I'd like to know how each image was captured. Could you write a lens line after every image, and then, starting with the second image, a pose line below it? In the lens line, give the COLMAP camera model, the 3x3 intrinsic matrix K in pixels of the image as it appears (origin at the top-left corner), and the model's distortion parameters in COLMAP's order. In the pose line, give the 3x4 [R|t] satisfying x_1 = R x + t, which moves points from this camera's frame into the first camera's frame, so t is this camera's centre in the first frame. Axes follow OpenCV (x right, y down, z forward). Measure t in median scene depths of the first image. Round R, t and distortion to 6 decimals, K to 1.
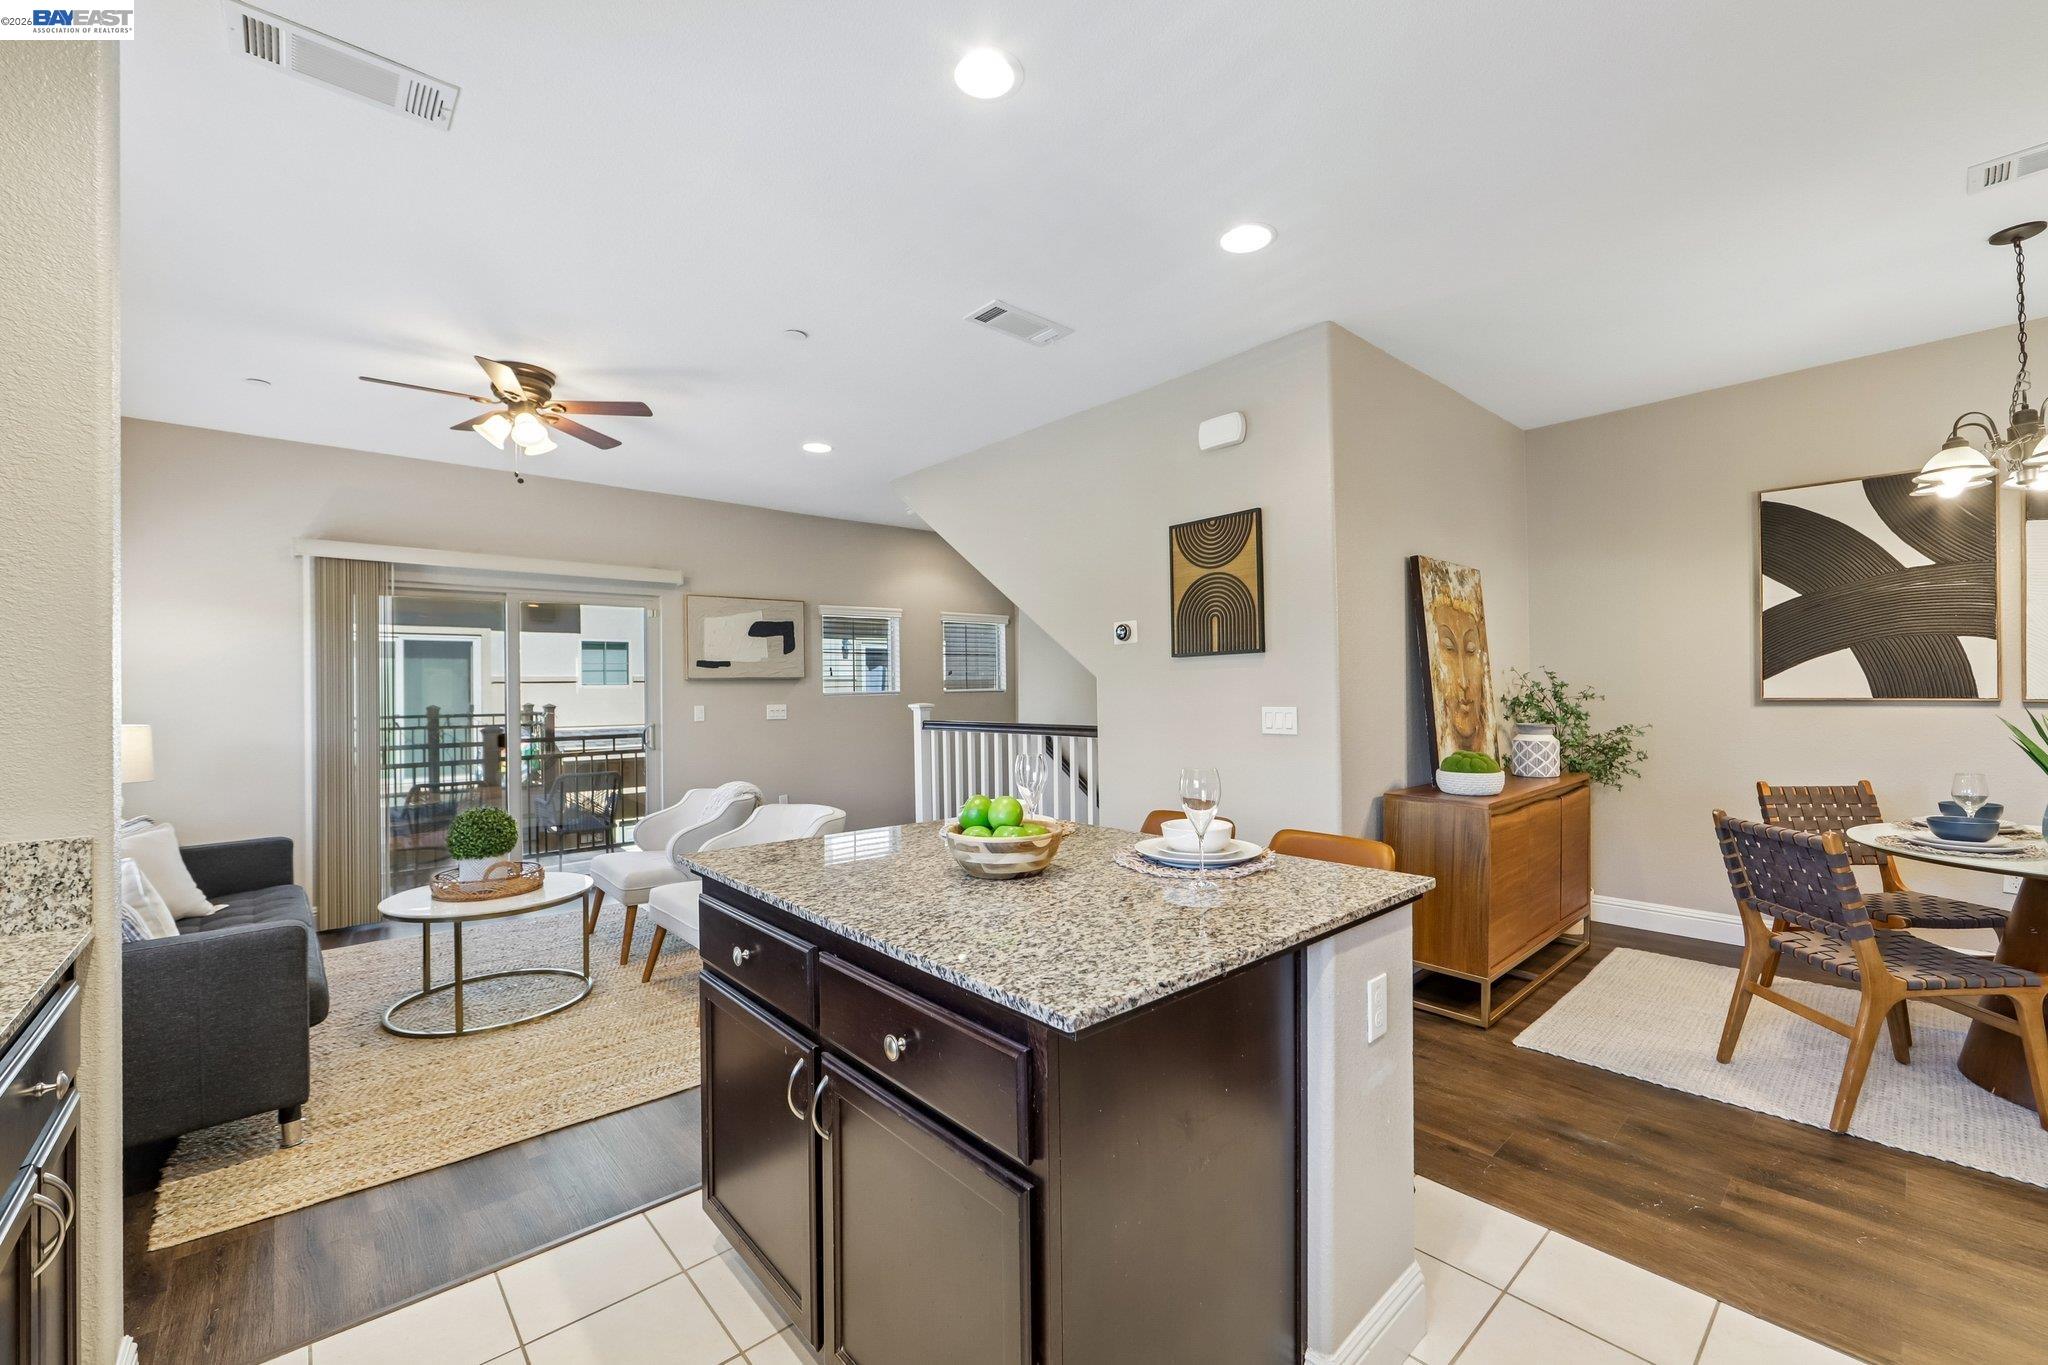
lens RADIAL K [[826.6, 0, 1041.7], [0, 826.6, 682.7], [0, 0, 1]] dist [-0.013395, 0.002715]
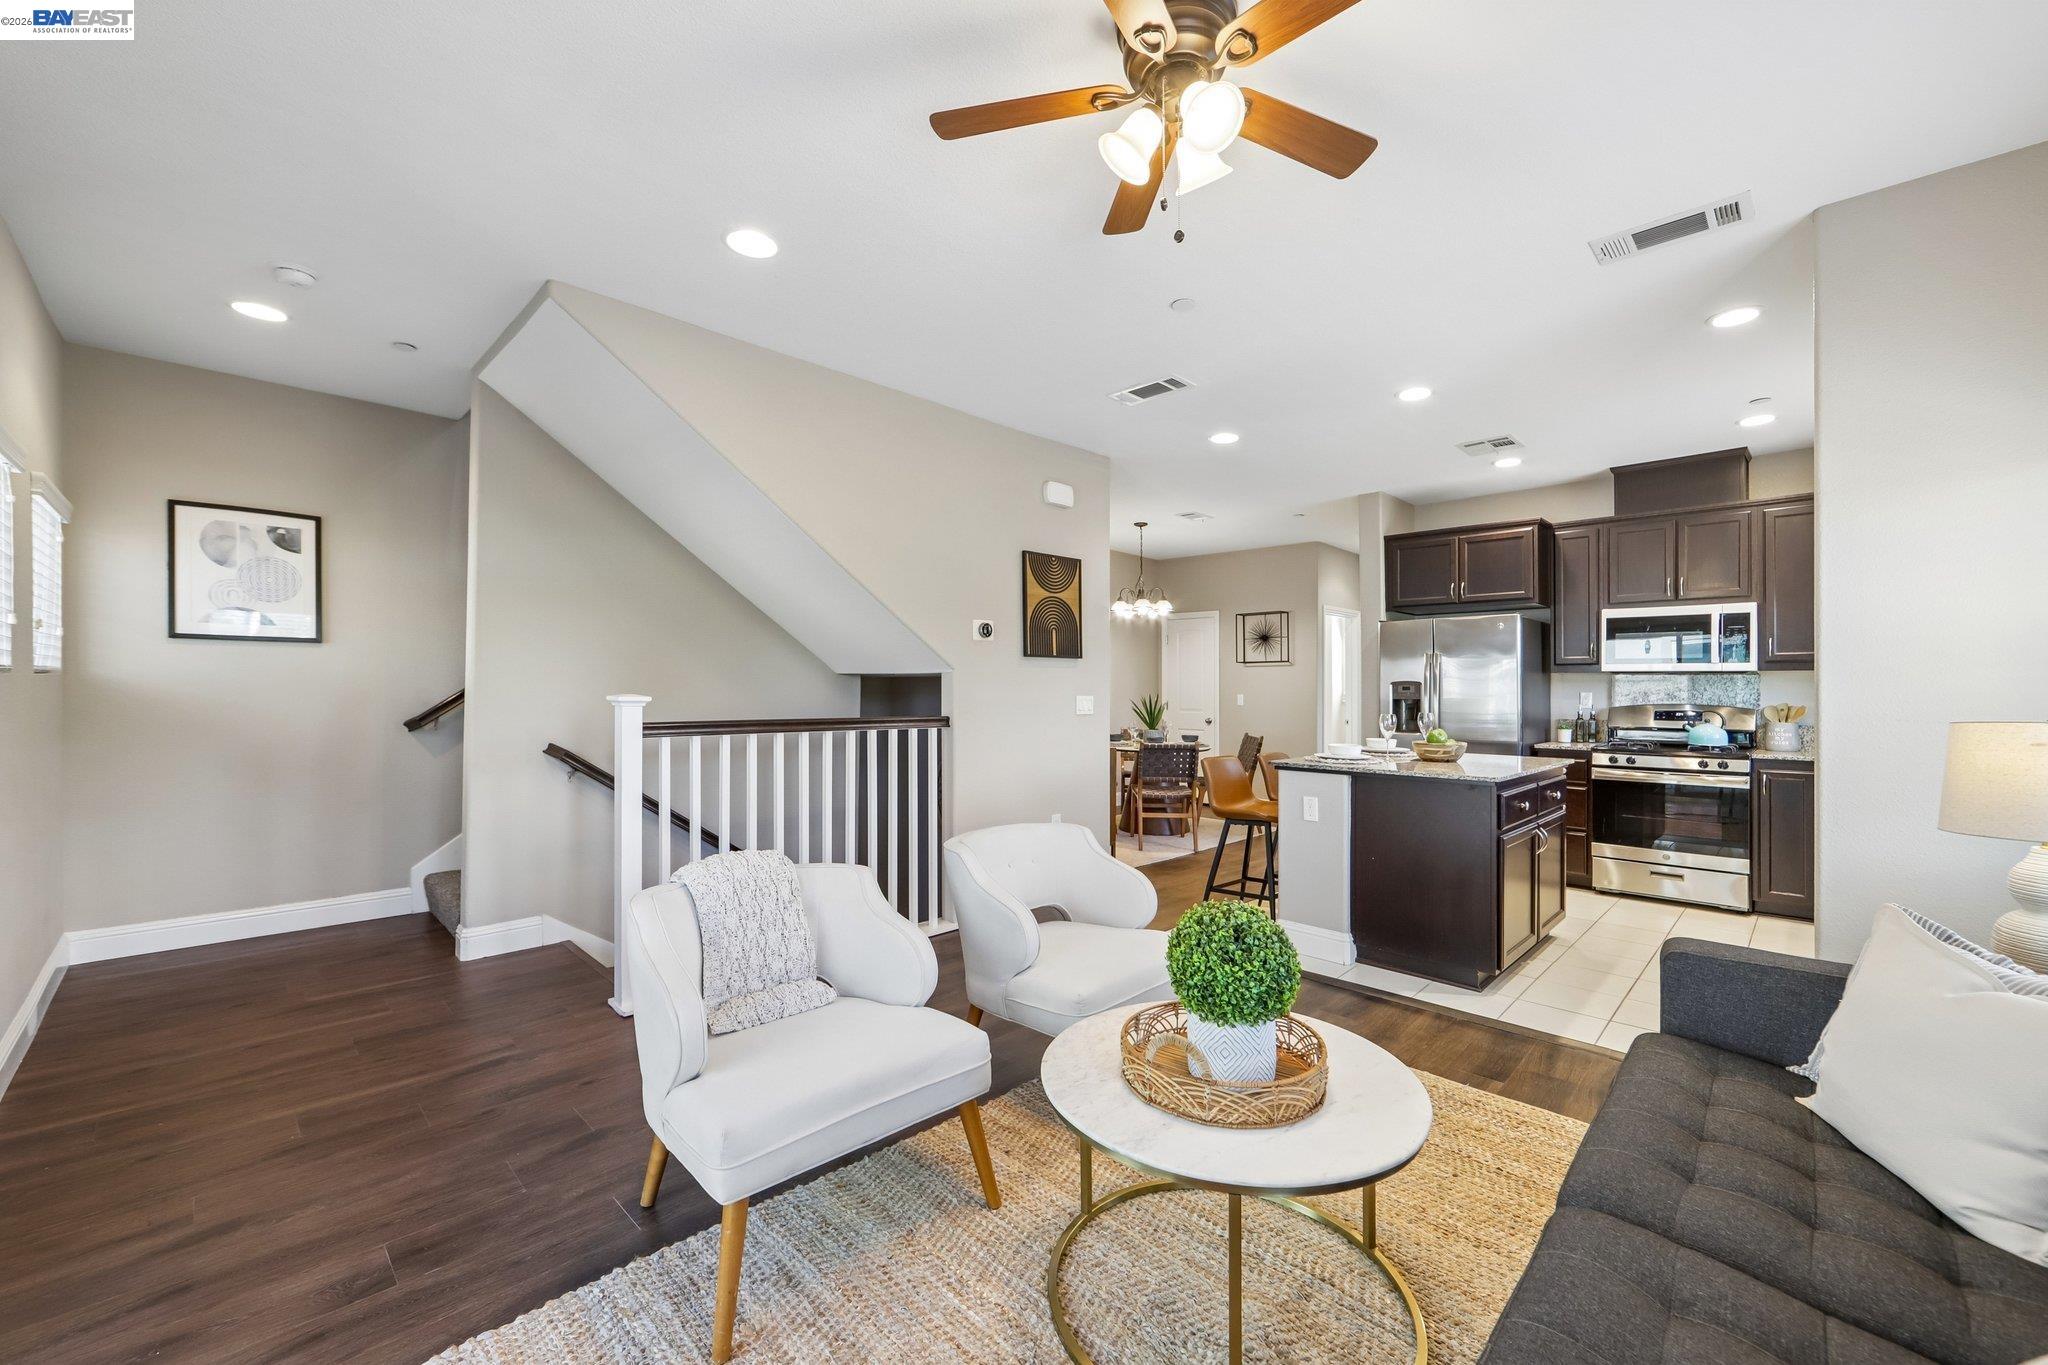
lens RADIAL K [[826.6, 0, 1025.6], [0, 826.6, 677.3], [0, 0, 1]] dist [-0.013395, 0.002715]
pose [[-0.057660, 0.027880, 0.997947, -1.048887], [-0.016428, 0.999448, -0.028872, 0.034708], [-0.998201, -0.018059, -0.057170, 1.040626]]
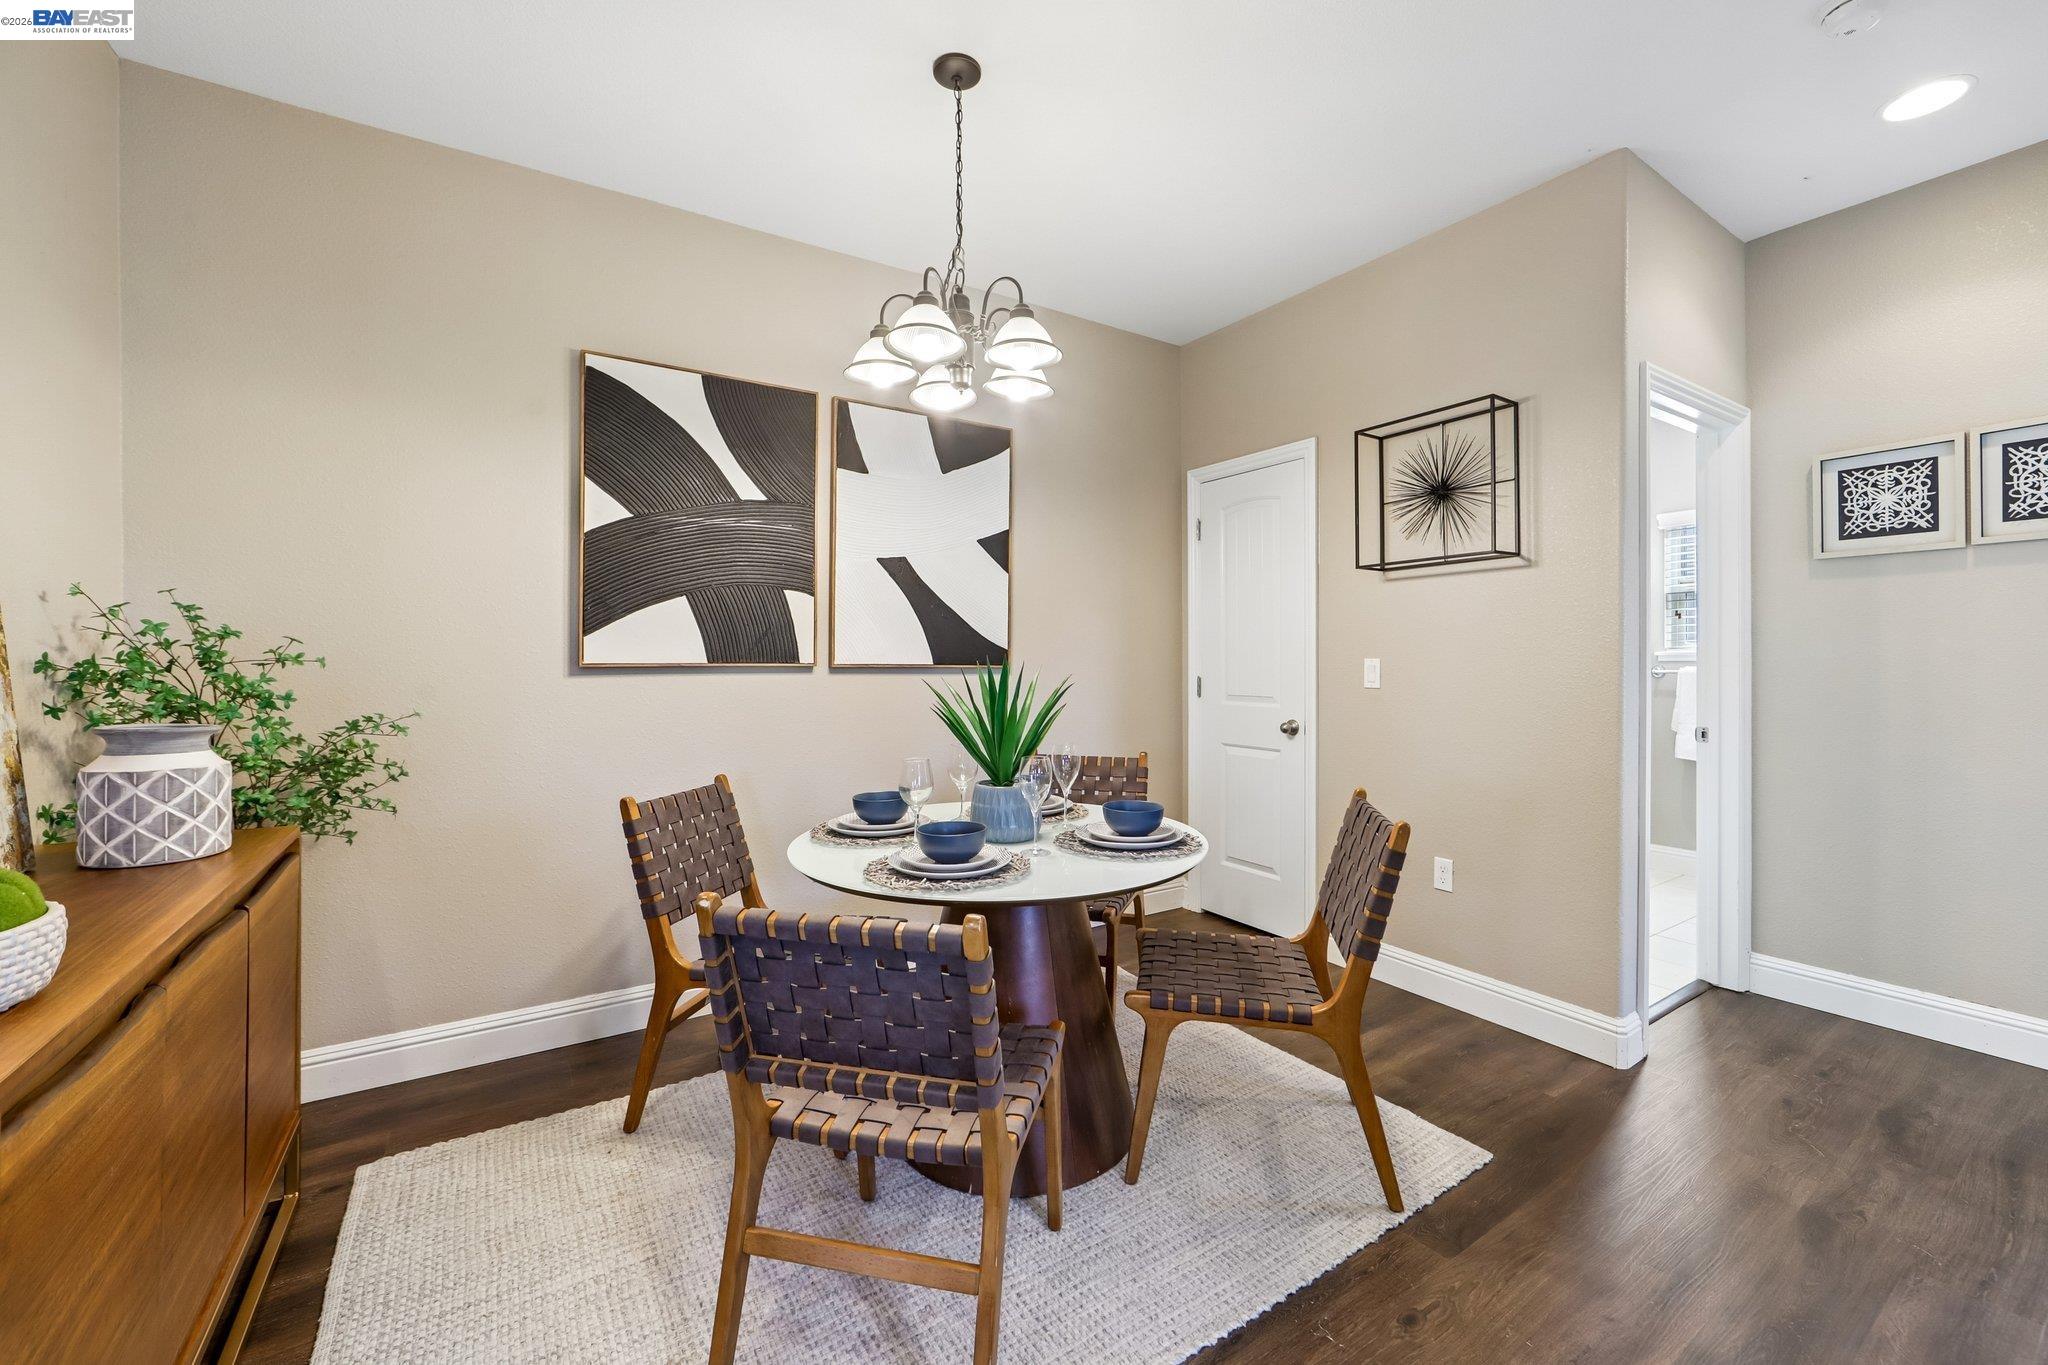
lens RADIAL K [[826.6, 0, 1047.1], [0, 826.6, 663.7], [0, 0, 1]] dist [-0.013395, 0.002715]
pose [[0.161111, 0.007029, 0.986911, 0.286124], [-0.008042, 0.999951, -0.005809, 0.019692], [-0.986903, -0.007001, 0.161160, 0.523750]]
